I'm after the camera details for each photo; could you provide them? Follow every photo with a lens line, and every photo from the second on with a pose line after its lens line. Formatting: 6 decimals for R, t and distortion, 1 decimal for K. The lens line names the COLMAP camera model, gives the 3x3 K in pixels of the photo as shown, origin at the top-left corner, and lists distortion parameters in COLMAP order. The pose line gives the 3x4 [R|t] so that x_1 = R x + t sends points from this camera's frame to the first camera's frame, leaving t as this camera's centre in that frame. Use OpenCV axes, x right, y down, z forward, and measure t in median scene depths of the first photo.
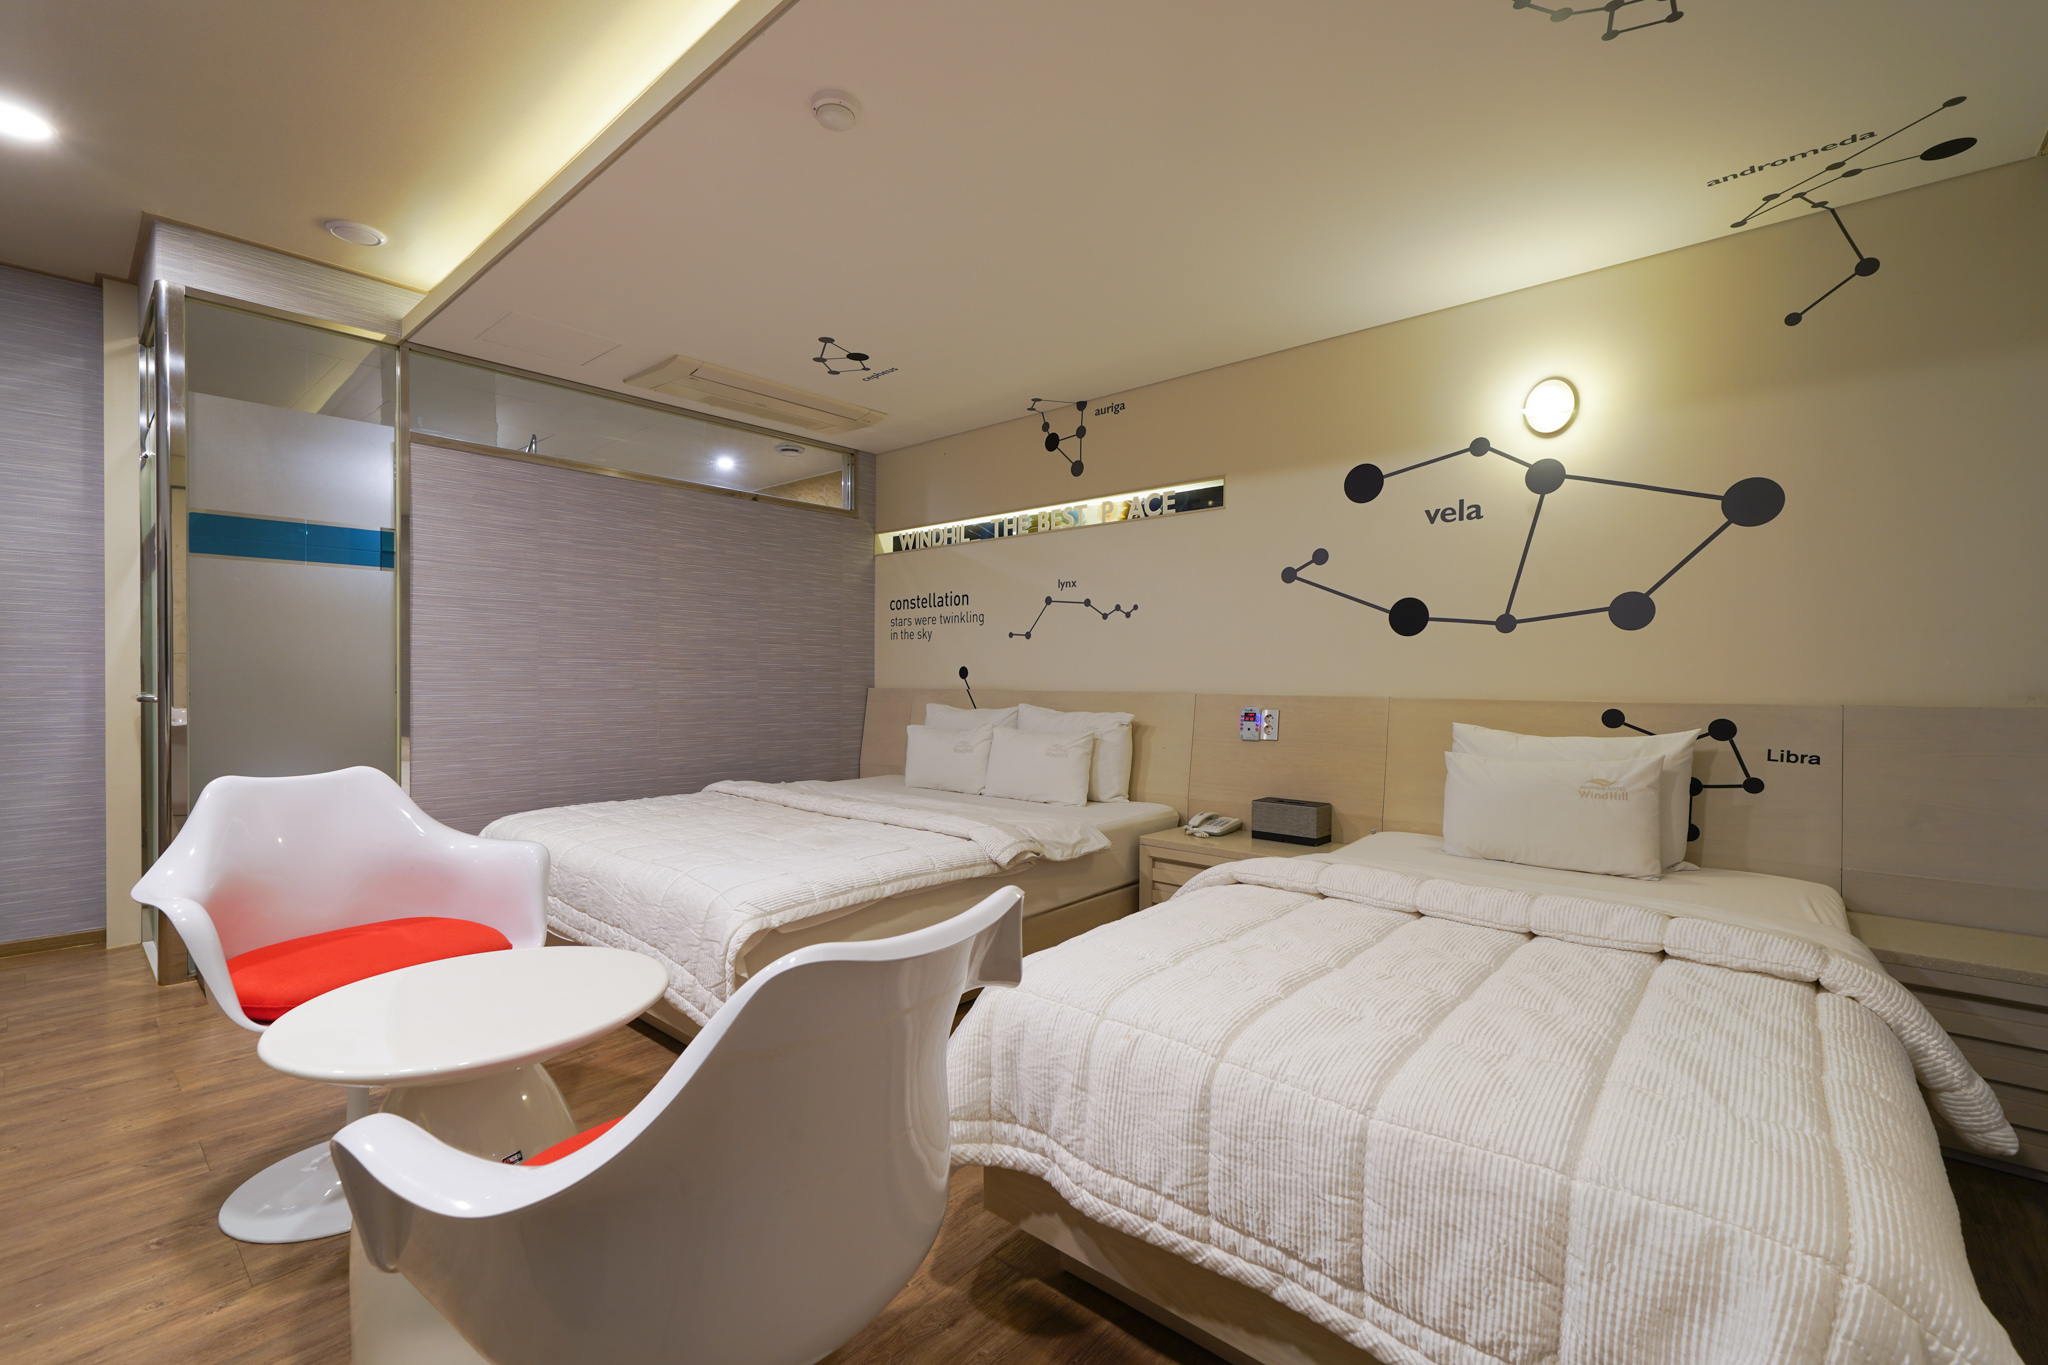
lens RADIAL K [[880.7, 0, 1021.4], [0, 880.7, 684.4], [0, 0, 1]] dist [0.005157, 0.000652]
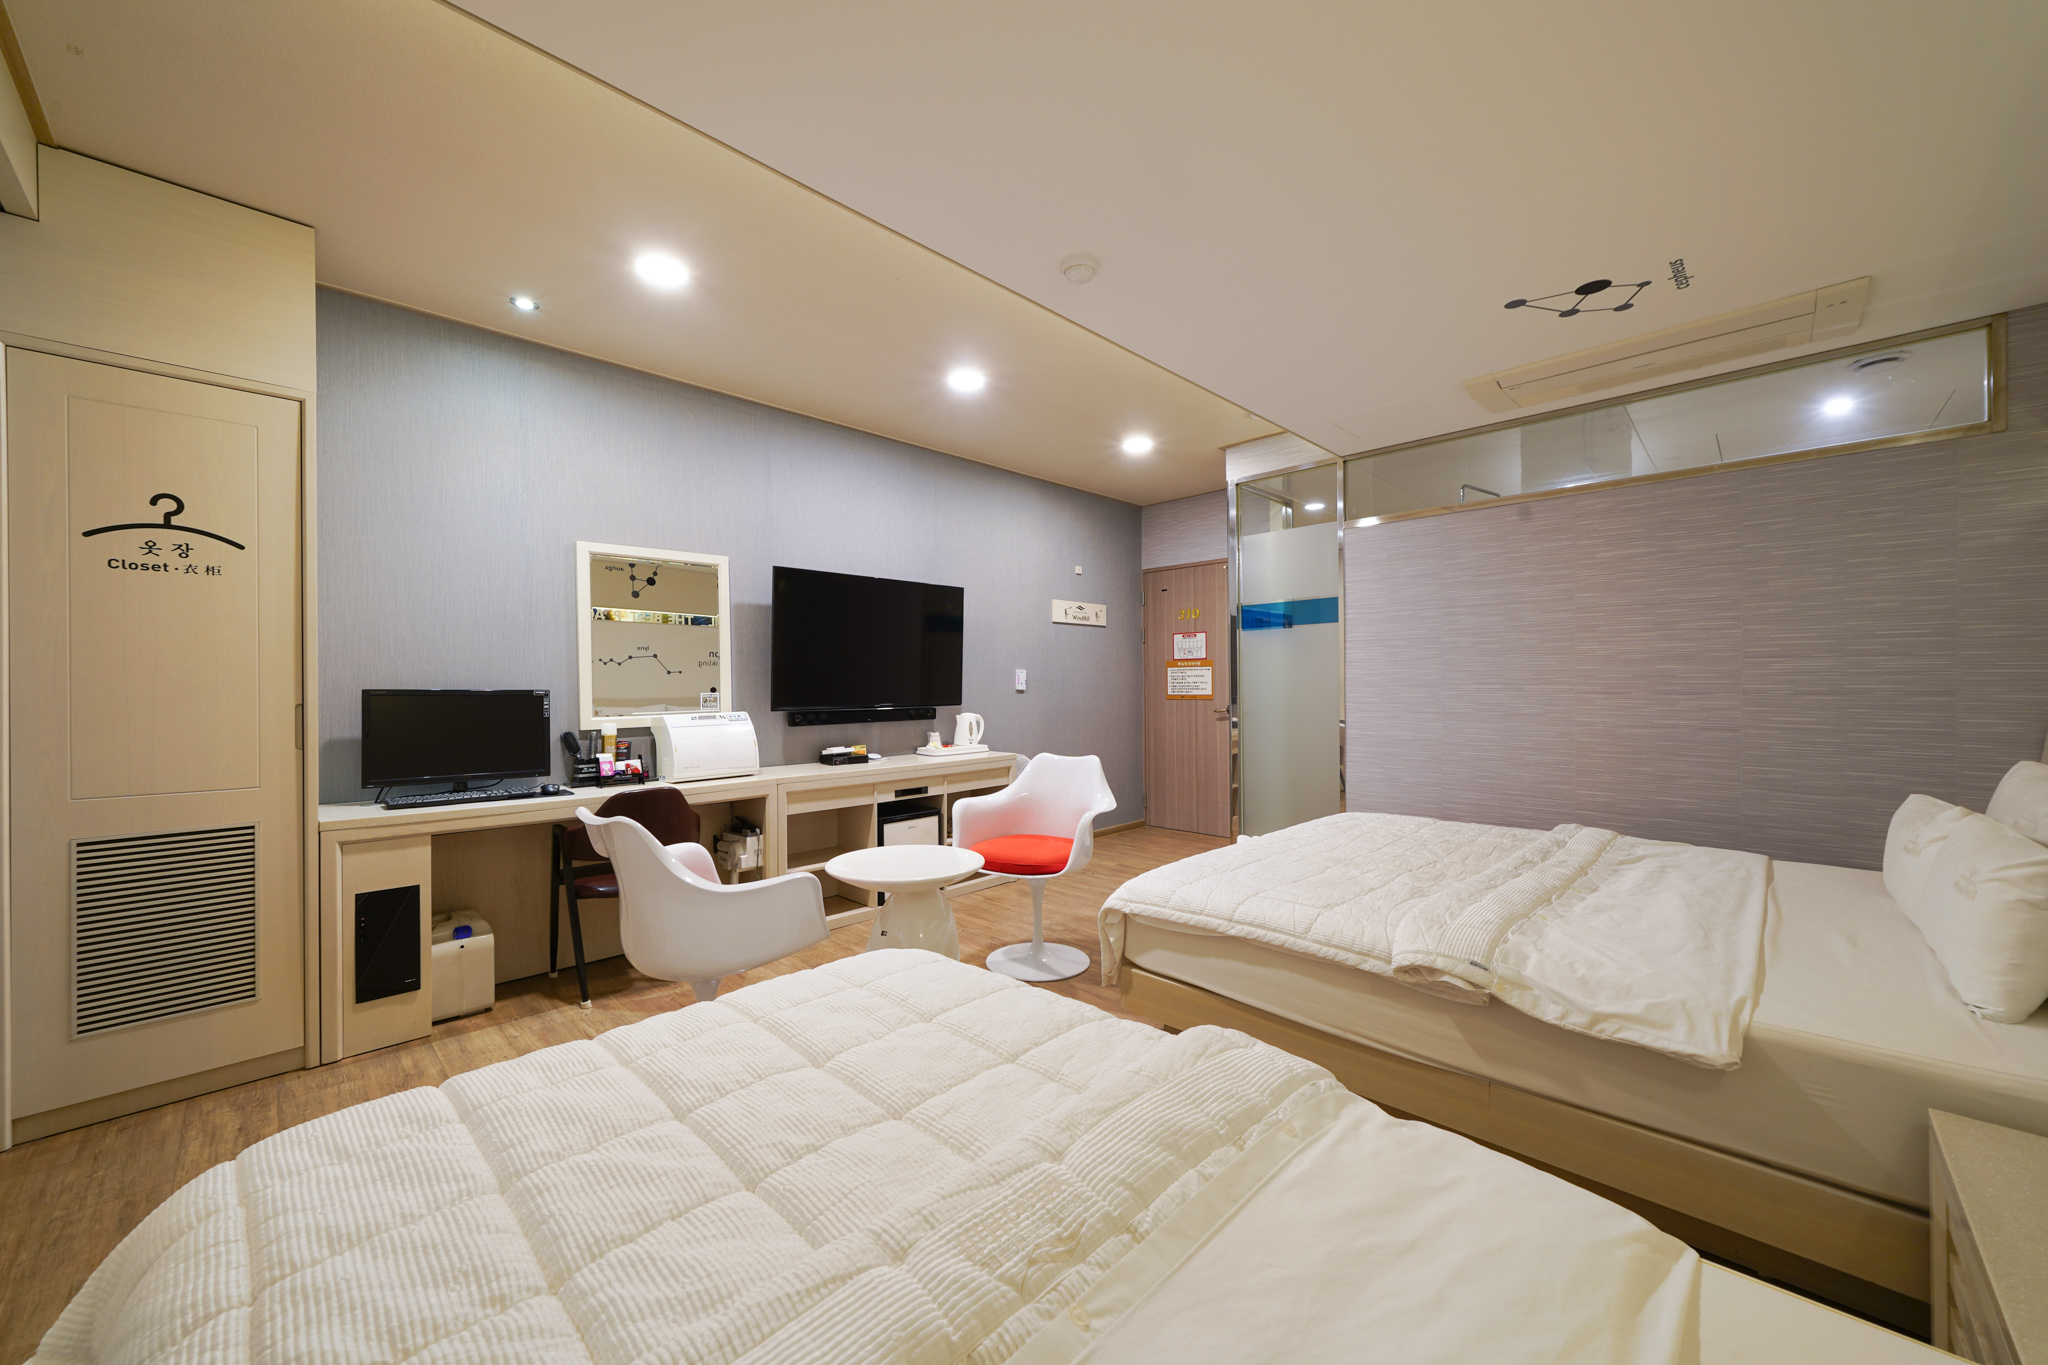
lens RADIAL K [[761.2, 0, 1021.7], [0, 761.2, 680.4], [0, 0, 1]] dist [0.001236, -0.000265]
pose [[-0.053644, -0.009181, -0.998518, 0.496587], [-0.001722, 0.999957, -0.009102, -0.027574], [0.998559, 0.001231, -0.053658, 0.551045]]
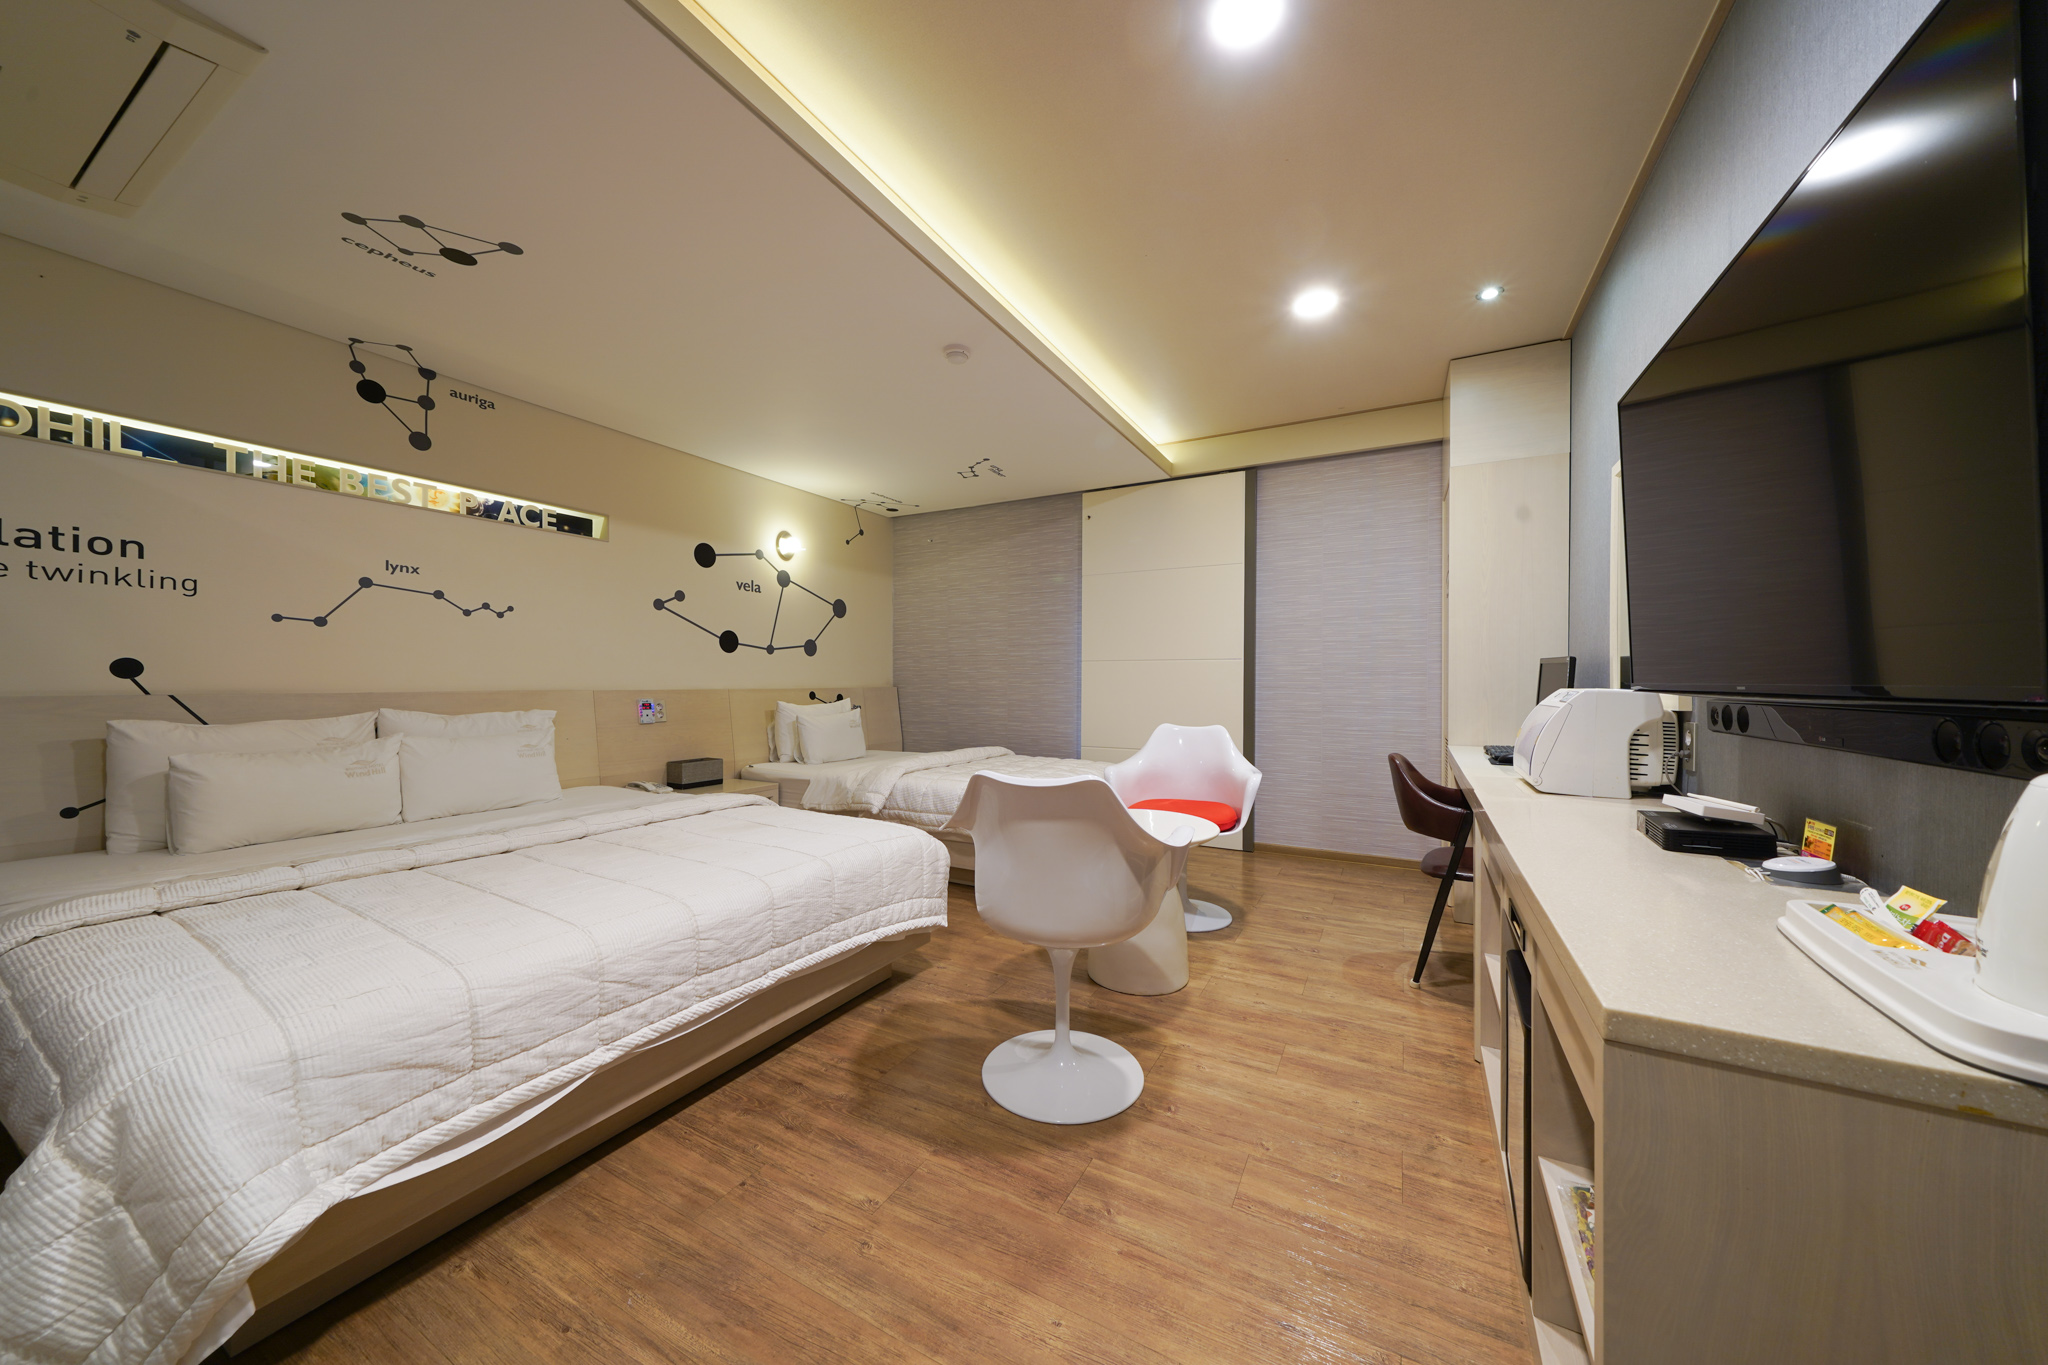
lens RADIAL K [[681.4, 0, 1028.2], [0, 681.4, 682.0], [0, 0, 1]] dist [0.000960, 0.000031]
pose [[-0.221853, -0.007639, 0.975050, -0.883932], [0.003848, 0.999955, 0.008710, -0.007033], [-0.975073, 0.005685, -0.221813, 0.660103]]
